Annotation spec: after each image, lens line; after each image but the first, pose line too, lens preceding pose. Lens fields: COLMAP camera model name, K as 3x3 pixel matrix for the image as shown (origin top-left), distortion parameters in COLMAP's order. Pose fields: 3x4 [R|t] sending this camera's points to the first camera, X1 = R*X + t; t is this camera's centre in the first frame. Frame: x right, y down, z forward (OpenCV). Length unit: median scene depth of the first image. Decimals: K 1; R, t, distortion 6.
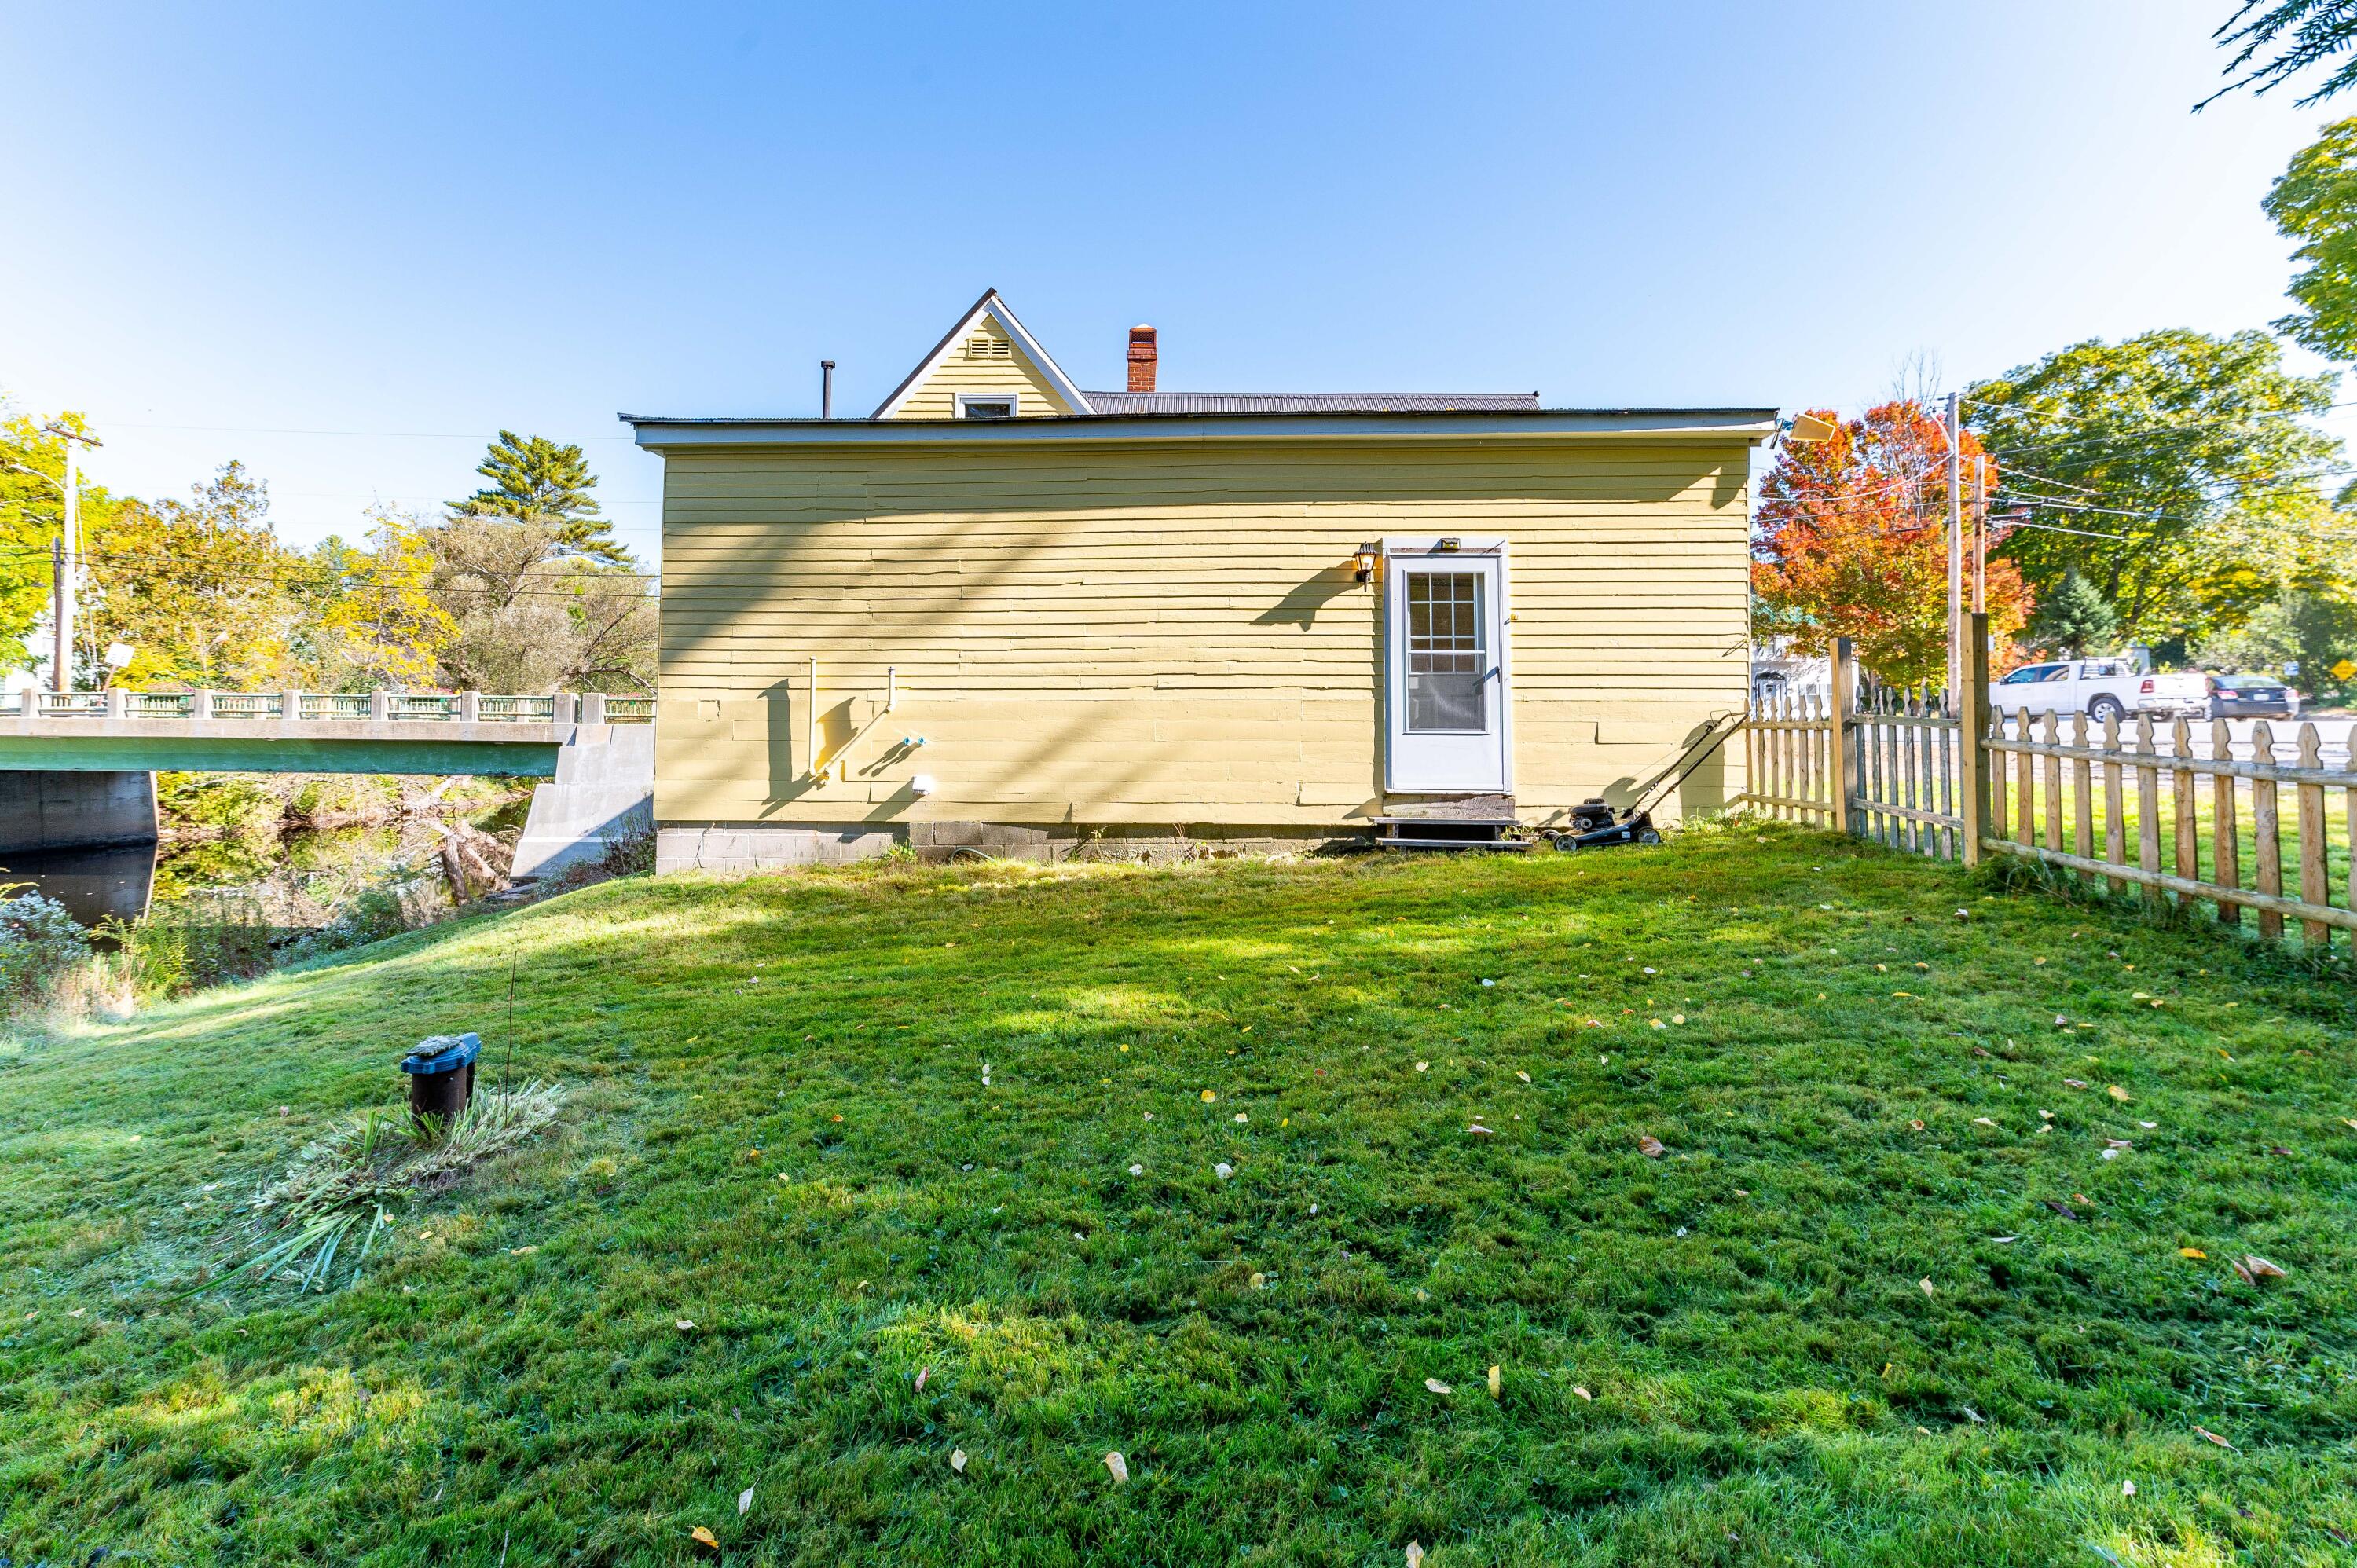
lens RADIAL K [[1042.8, 0, 1119.1], [0, 1042.8, 700.7], [0, 0, 1]] dist [-0.001029, 0.000083]
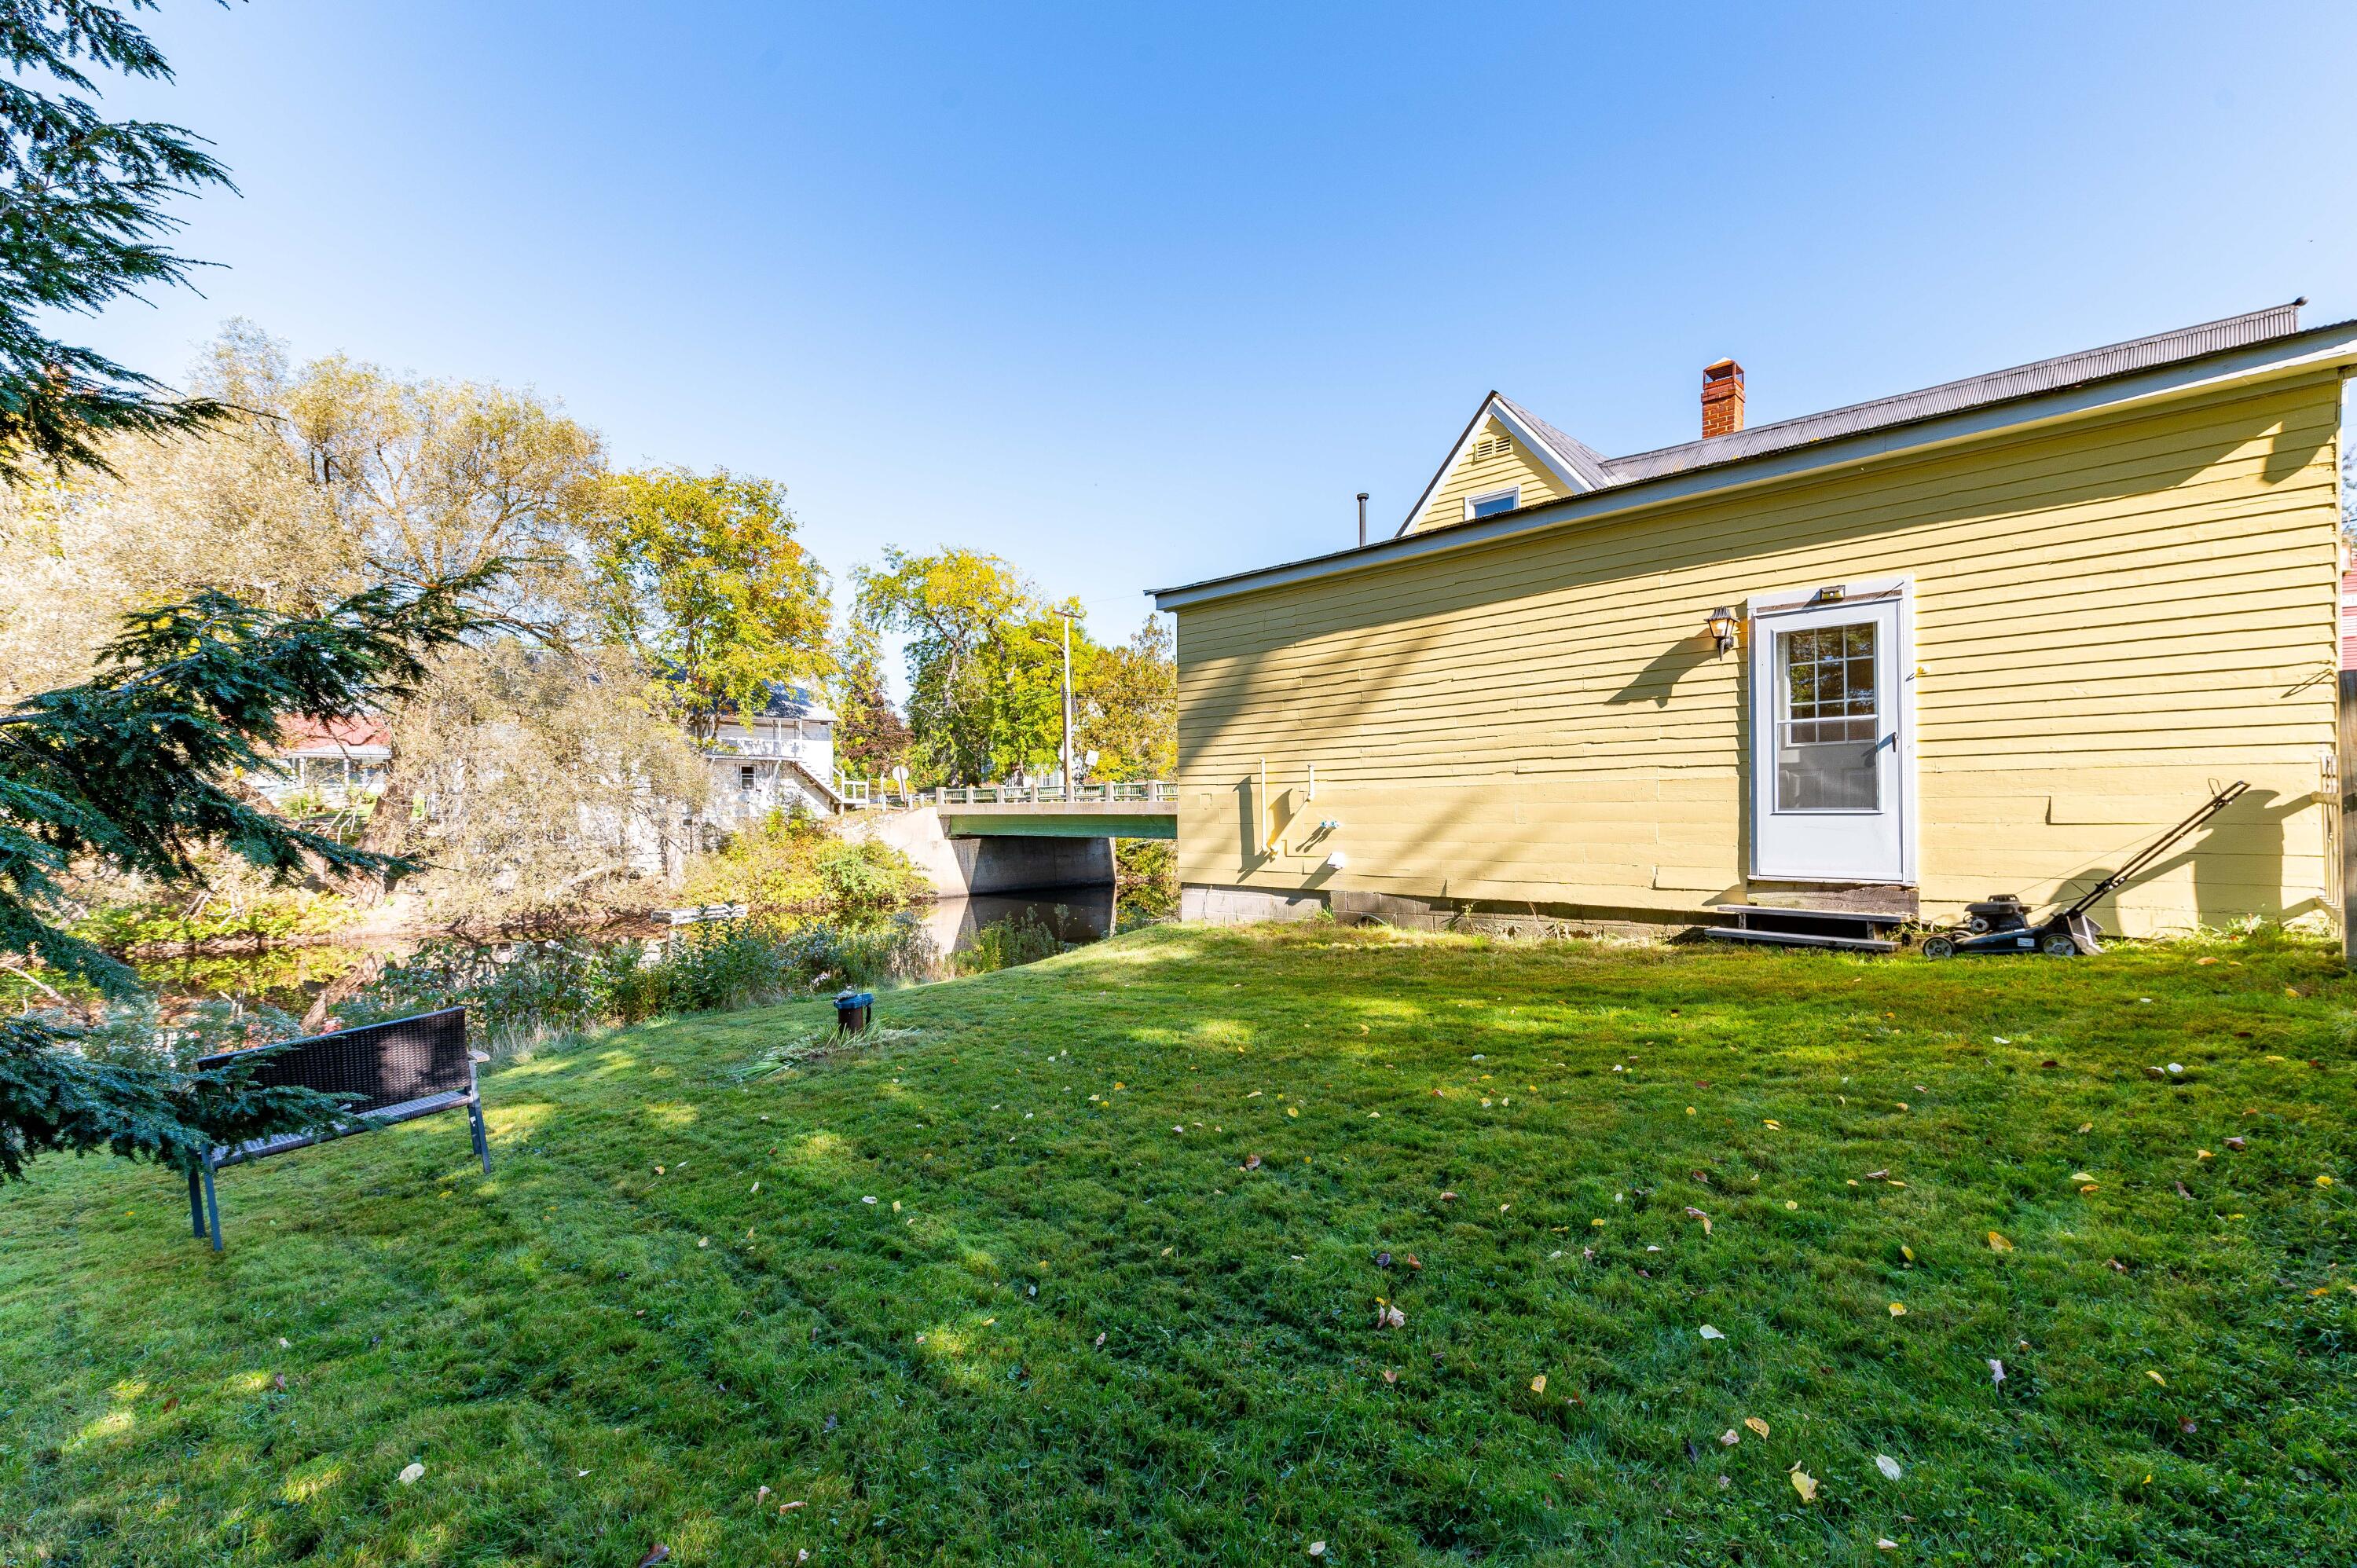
lens RADIAL K [[1021.5, 0, 1183.6], [0, 1021.5, 790.5], [0, 0, 1]] dist [-0.001425, 0.000135]
pose [[0.741581, -0.025969, -0.670360, 0.475437], [0.042328, 0.999071, 0.008123, -0.016925], [0.669526, -0.034399, 0.741992, 0.009366]]
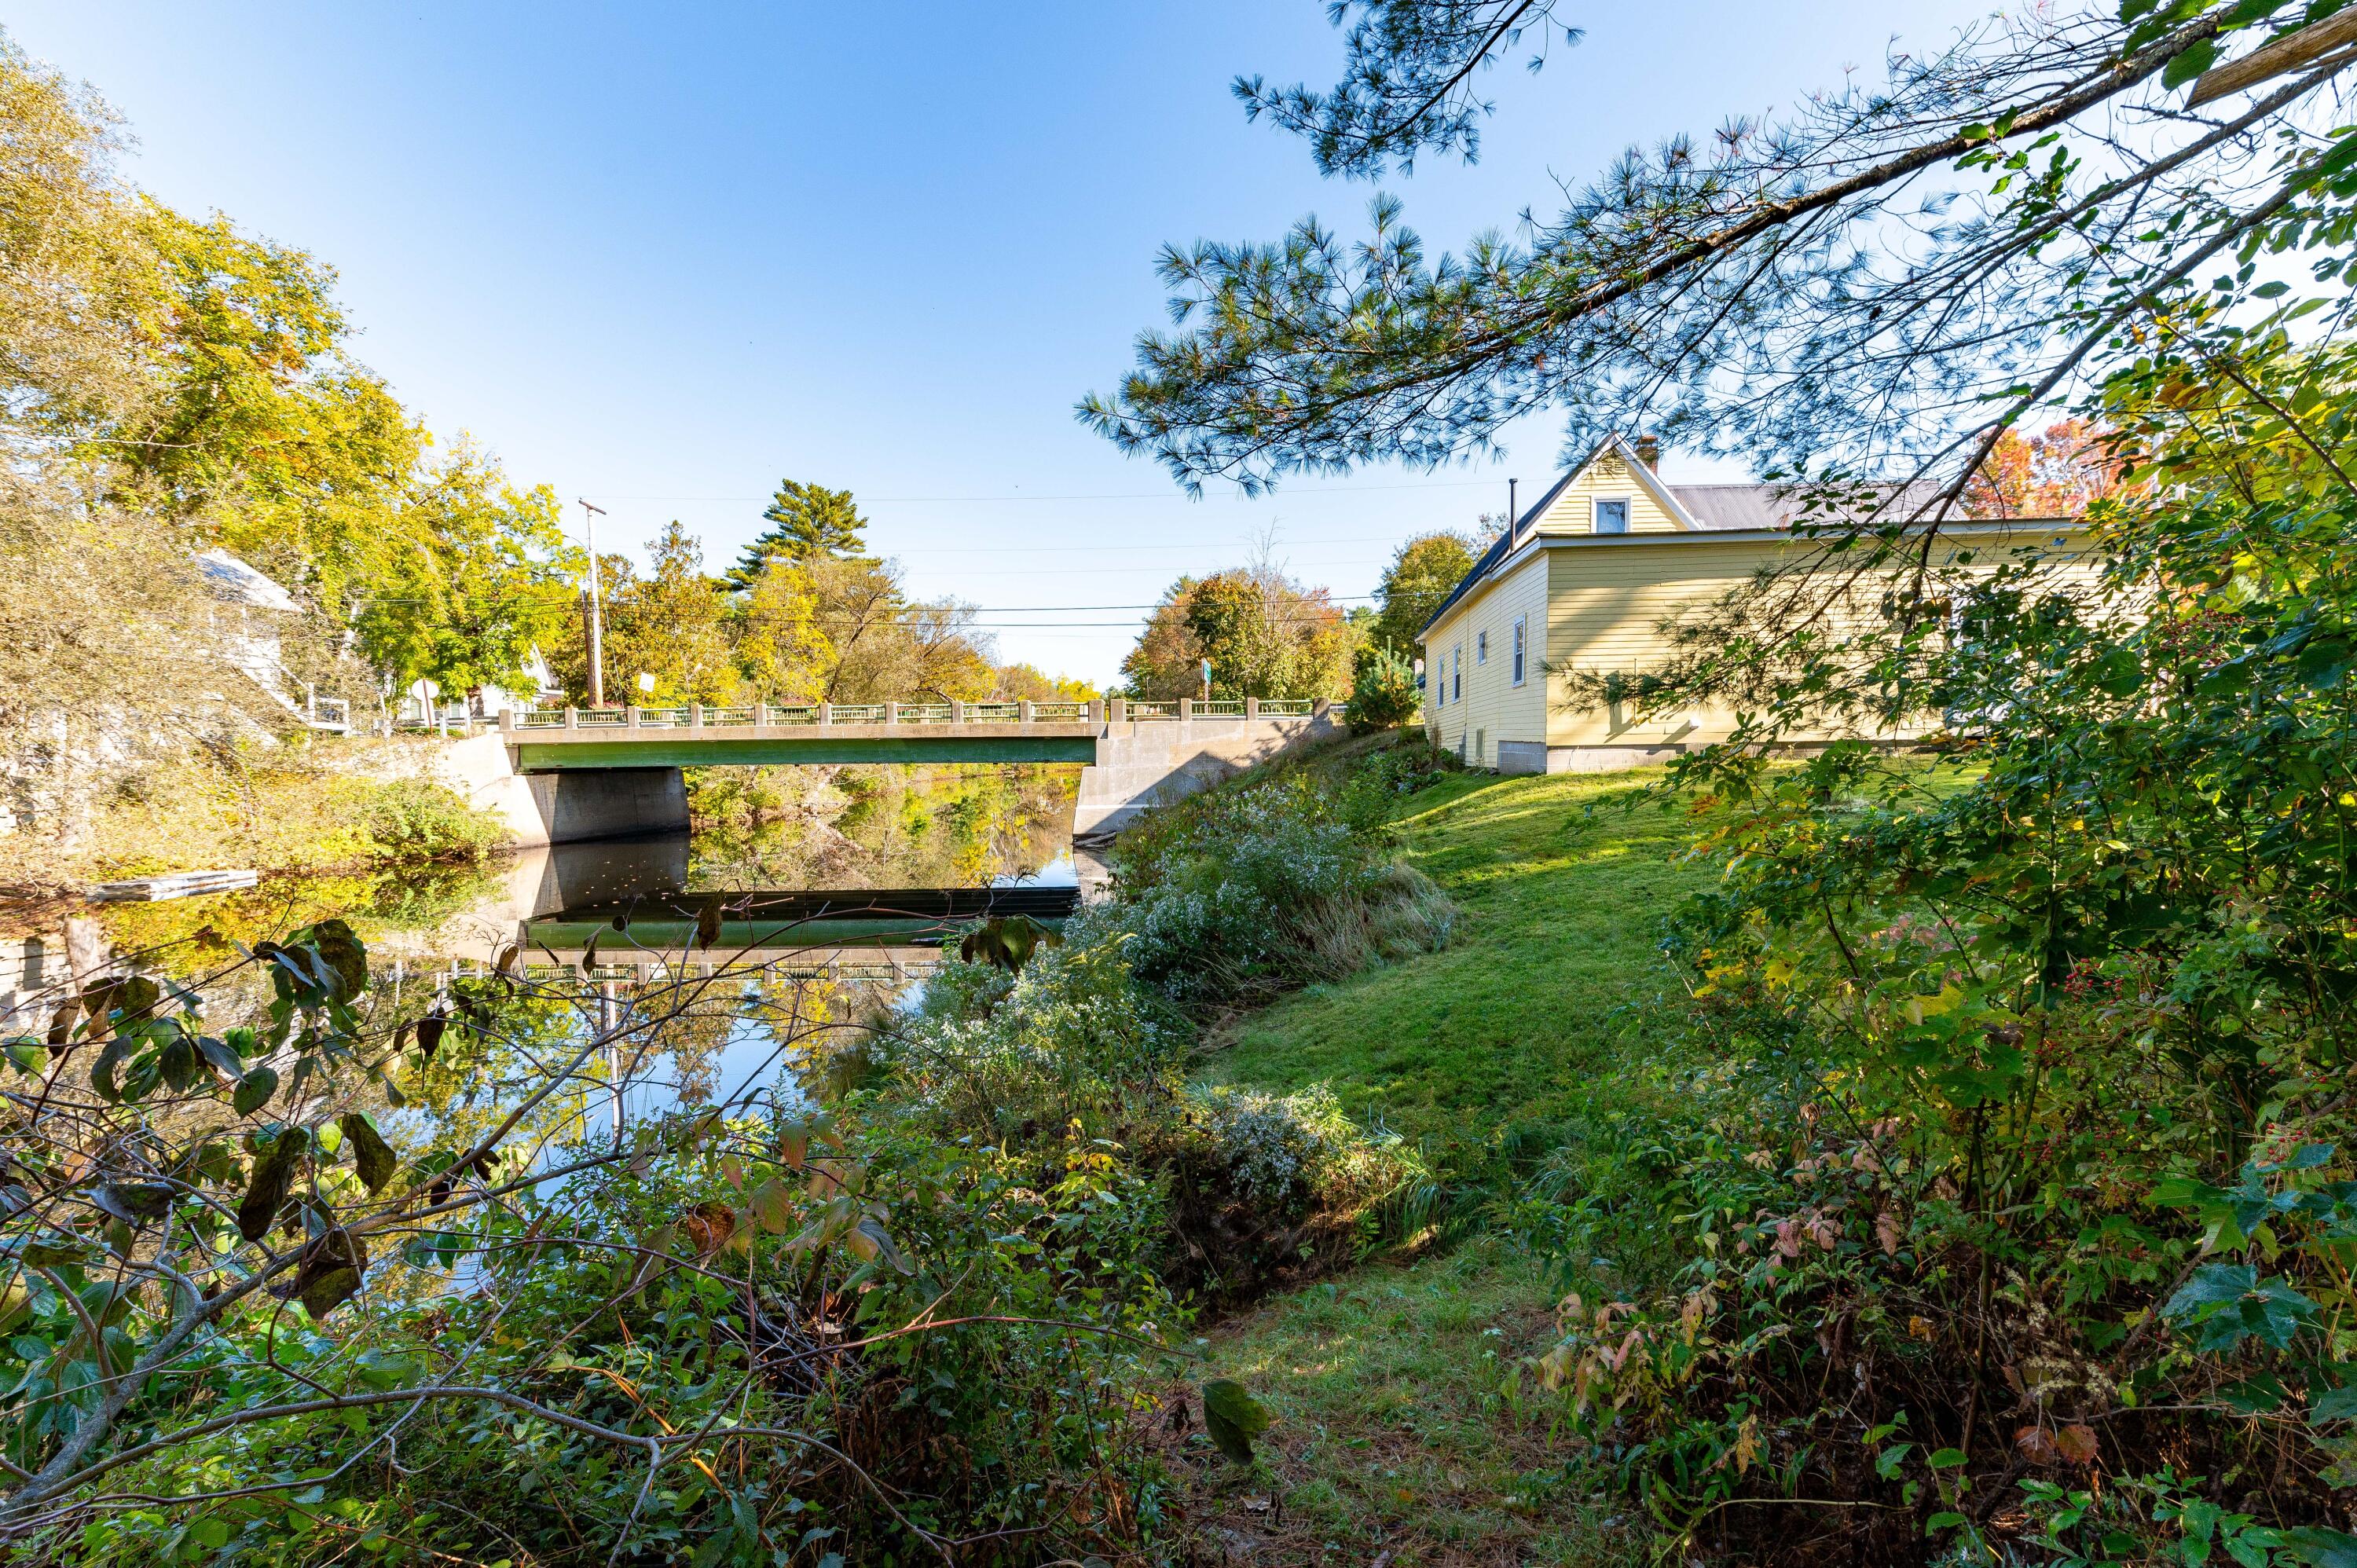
lens RADIAL K [[1021.5, 0, 1183.6], [0, 1021.5, 790.5], [0, 0, 1]] dist [-0.001425, 0.000135]
pose [[0.999041, -0.018939, -0.039481, -1.066037], [0.021766, 0.997135, 0.072442, 0.046825], [0.037996, -0.073232, 0.996591, -0.928724]]
